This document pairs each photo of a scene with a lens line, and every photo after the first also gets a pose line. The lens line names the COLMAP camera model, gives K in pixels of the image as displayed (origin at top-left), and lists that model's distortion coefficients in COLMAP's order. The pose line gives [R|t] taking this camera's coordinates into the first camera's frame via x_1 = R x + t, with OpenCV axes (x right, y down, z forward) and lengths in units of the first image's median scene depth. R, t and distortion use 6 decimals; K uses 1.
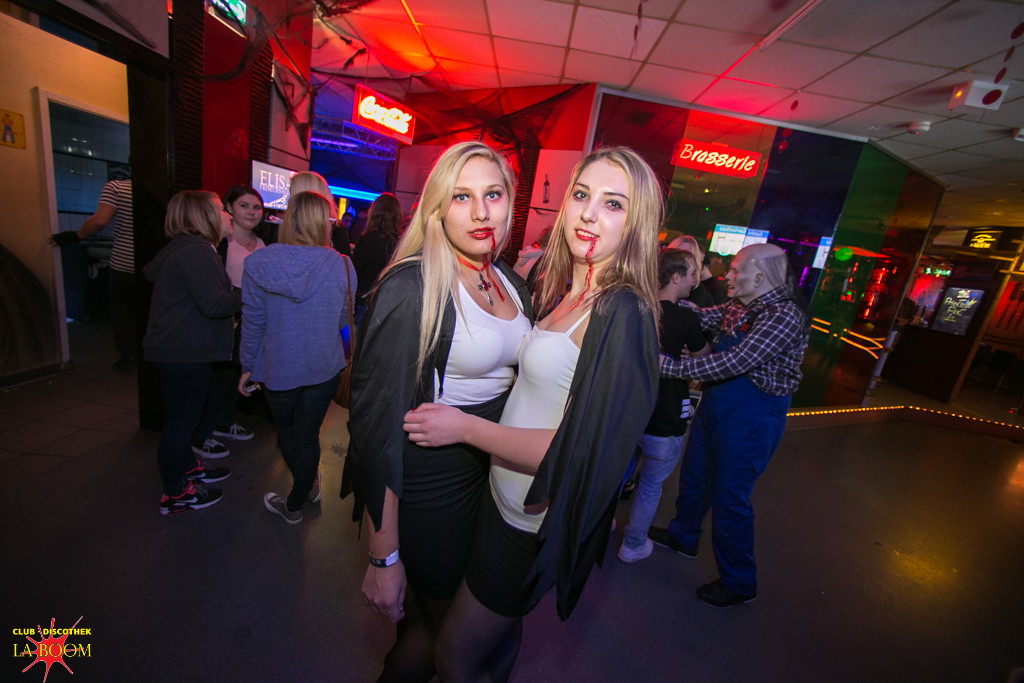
lens RADIAL K [[409.2, 0, 507.1], [0, 409.2, 335.9], [0, 0, 1]] dist [-0.030926, 0.012154]
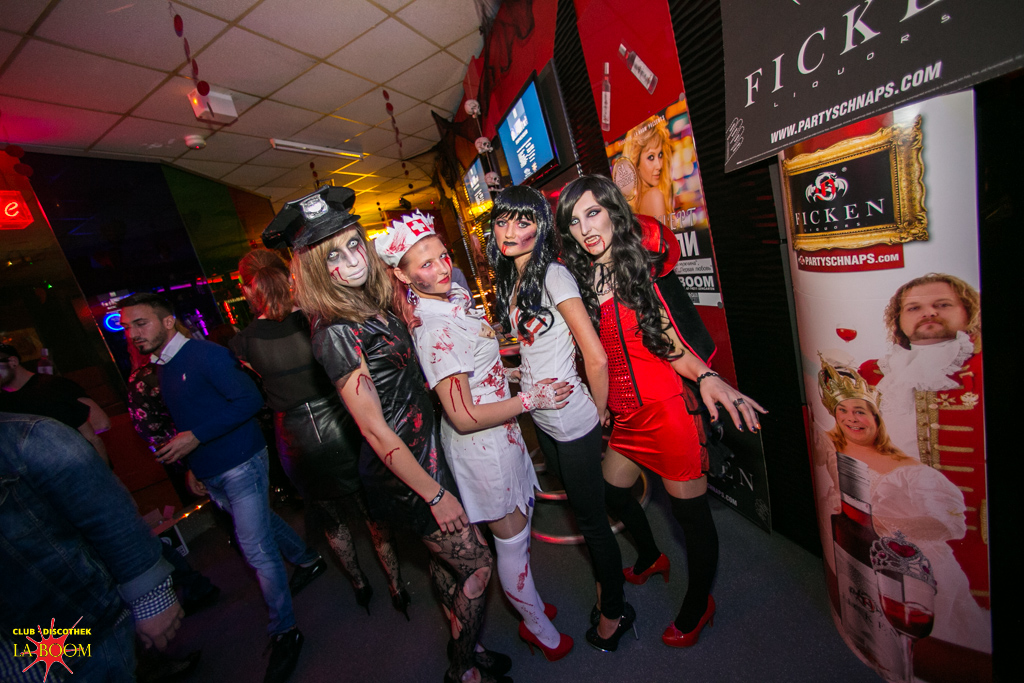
lens RADIAL K [[406.5, 0, 506.6], [0, 406.5, 335.6], [0, 0, 1]] dist [-0.028857, 0.010883]
pose [[0.282266, -0.433332, 0.855891, 0.167940], [0.516590, 0.820430, 0.245011, 0.016566], [-0.808369, 0.372986, 0.455434, 0.100368]]
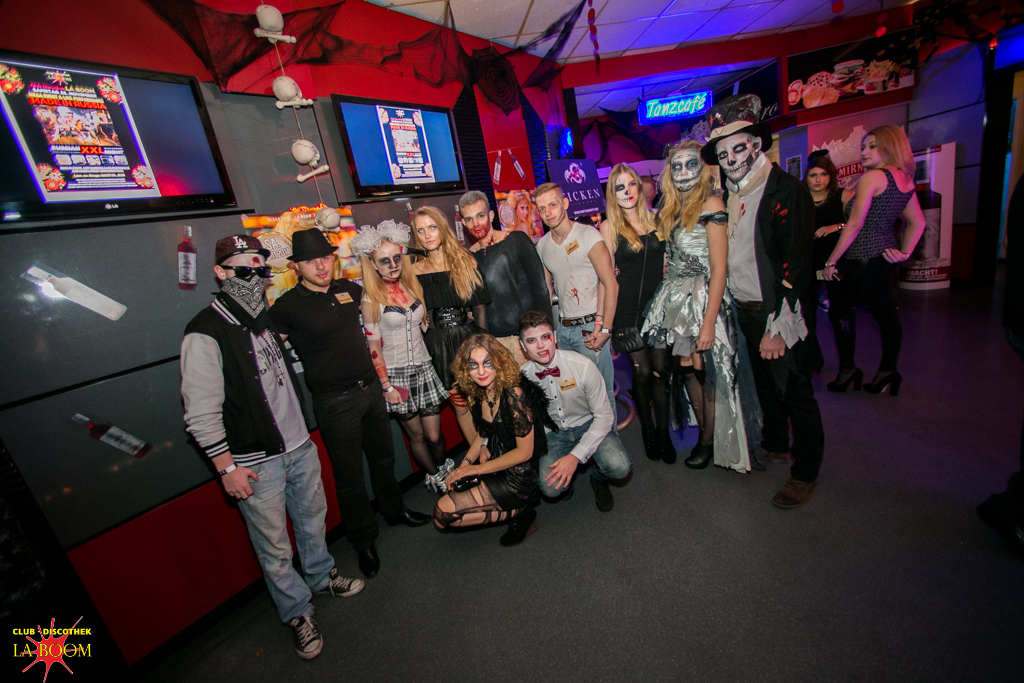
lens RADIAL K [[434.2, 0, 527.1], [0, 434.2, 356.8], [0, 0, 1]] dist [-0.031364, 0.012756]
pose [[-0.967804, 0.077926, -0.239338, 0.933985], [-0.039093, 0.892795, 0.448764, -0.091120], [0.248650, 0.443672, -0.861004, 1.091389]]
